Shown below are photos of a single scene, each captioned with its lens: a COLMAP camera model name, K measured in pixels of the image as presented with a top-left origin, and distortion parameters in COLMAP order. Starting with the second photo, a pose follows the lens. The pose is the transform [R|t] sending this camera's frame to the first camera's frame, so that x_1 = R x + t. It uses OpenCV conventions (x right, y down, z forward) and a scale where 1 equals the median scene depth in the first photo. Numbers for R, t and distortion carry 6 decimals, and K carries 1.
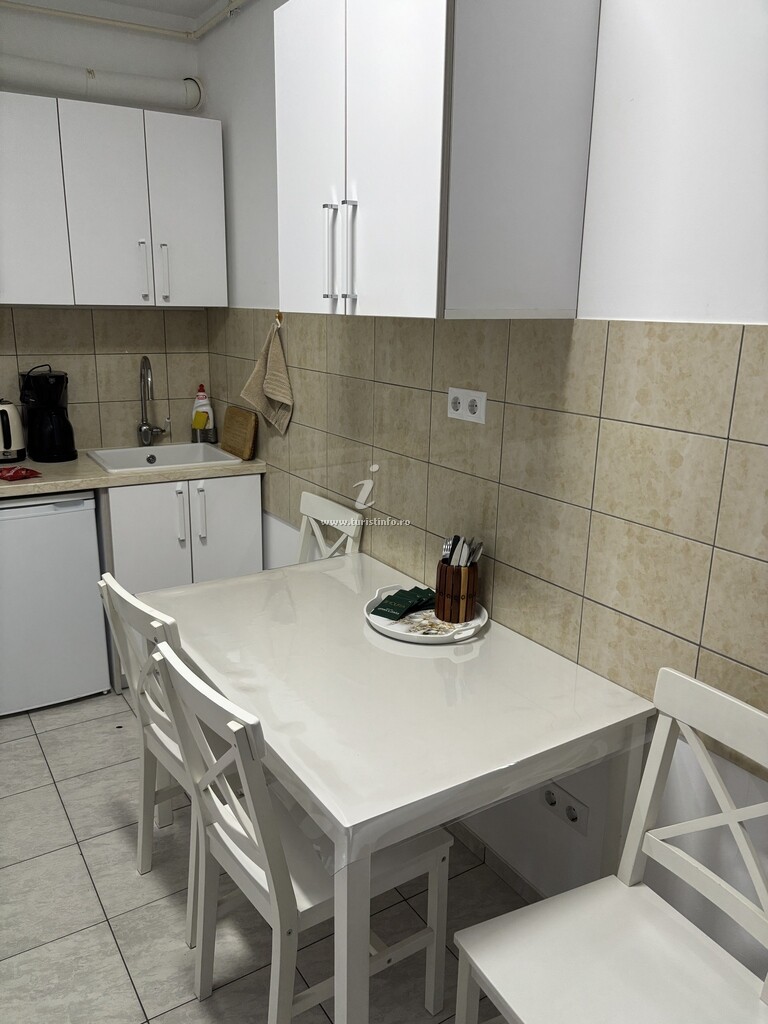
lens RADIAL K [[782.3, 0, 376.1], [0, 782.3, 509.2], [0, 0, 1]] dist [0.029856, -0.035872]
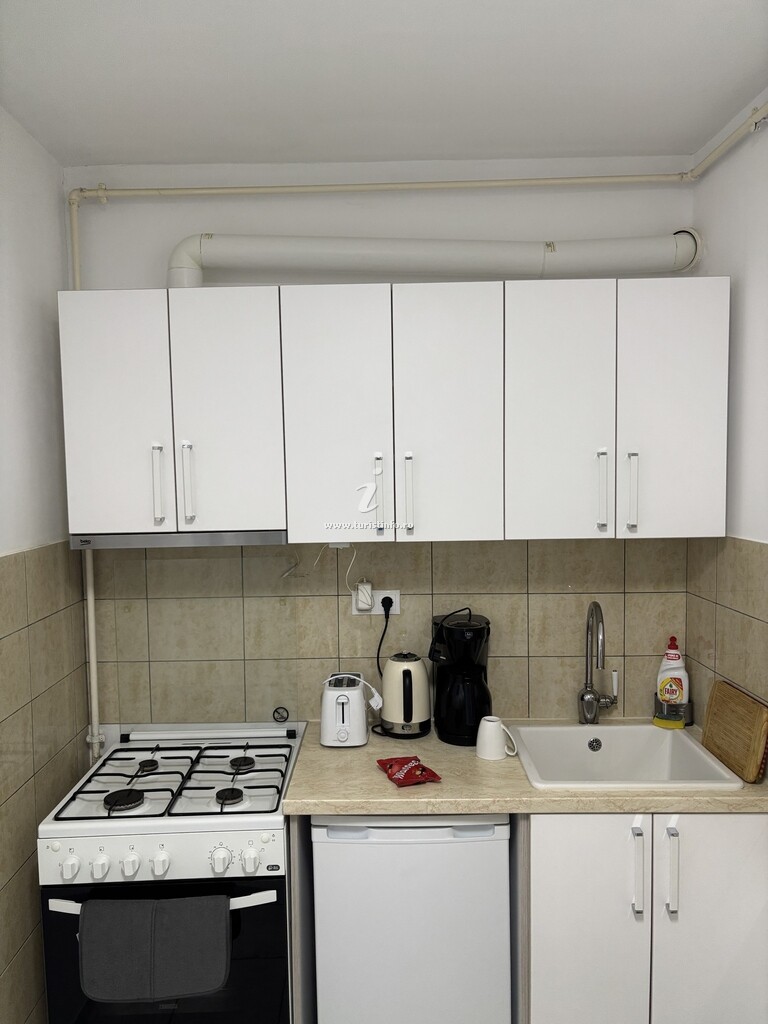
lens RADIAL K [[782.3, 0, 376.1], [0, 782.3, 509.2], [0, 0, 1]] dist [0.029856, -0.035872]
pose [[0.856013, 0.005926, -0.516921, -0.101043], [-0.107357, 0.980172, -0.166545, -0.142223], [0.505685, 0.198060, 0.839676, 0.296354]]
